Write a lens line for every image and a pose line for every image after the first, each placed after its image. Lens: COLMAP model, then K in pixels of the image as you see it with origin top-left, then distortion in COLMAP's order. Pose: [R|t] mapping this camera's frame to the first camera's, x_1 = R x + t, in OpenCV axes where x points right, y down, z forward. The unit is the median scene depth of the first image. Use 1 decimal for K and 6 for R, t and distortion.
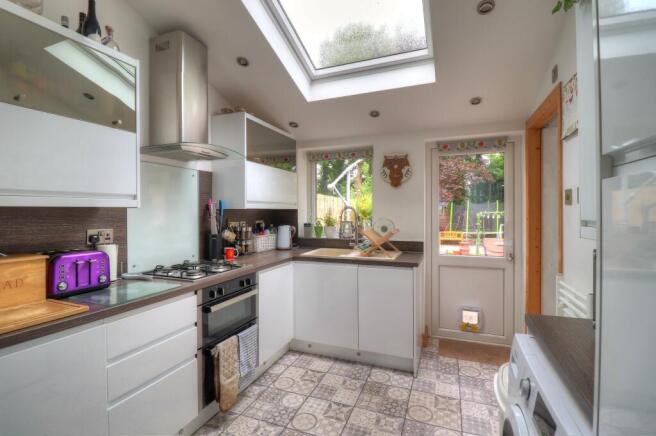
lens RADIAL K [[304.4, 0, 329.0], [0, 304.4, 213.0], [0, 0, 1]] dist [0.000346, -0.013523]
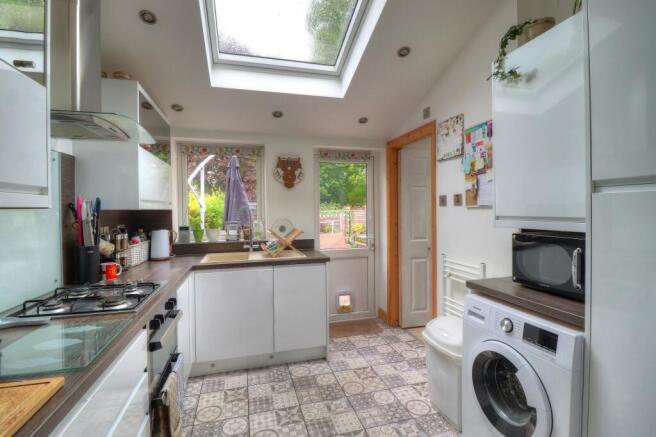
lens RADIAL K [[304.4, 0, 329.0], [0, 304.4, 213.5], [0, 0, 1]] dist [0.000346, -0.013523]
pose [[0.796487, -0.011013, 0.604555, -0.344636], [0.010237, 0.999936, 0.004728, -0.002339], [-0.604569, 0.002424, 0.796549, 0.105838]]
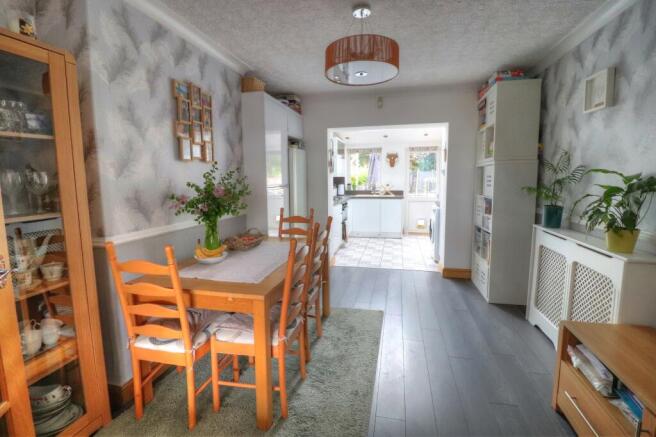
lens RADIAL K [[304.4, 0, 329.0], [0, 304.4, 213.5], [0, 0, 1]] dist [0.000346, -0.013523]
pose [[0.988292, -0.023344, 0.150776, -0.701129], [0.006513, 0.993780, 0.111173, 0.006703], [-0.152434, -0.108889, 0.982297, -1.418011]]
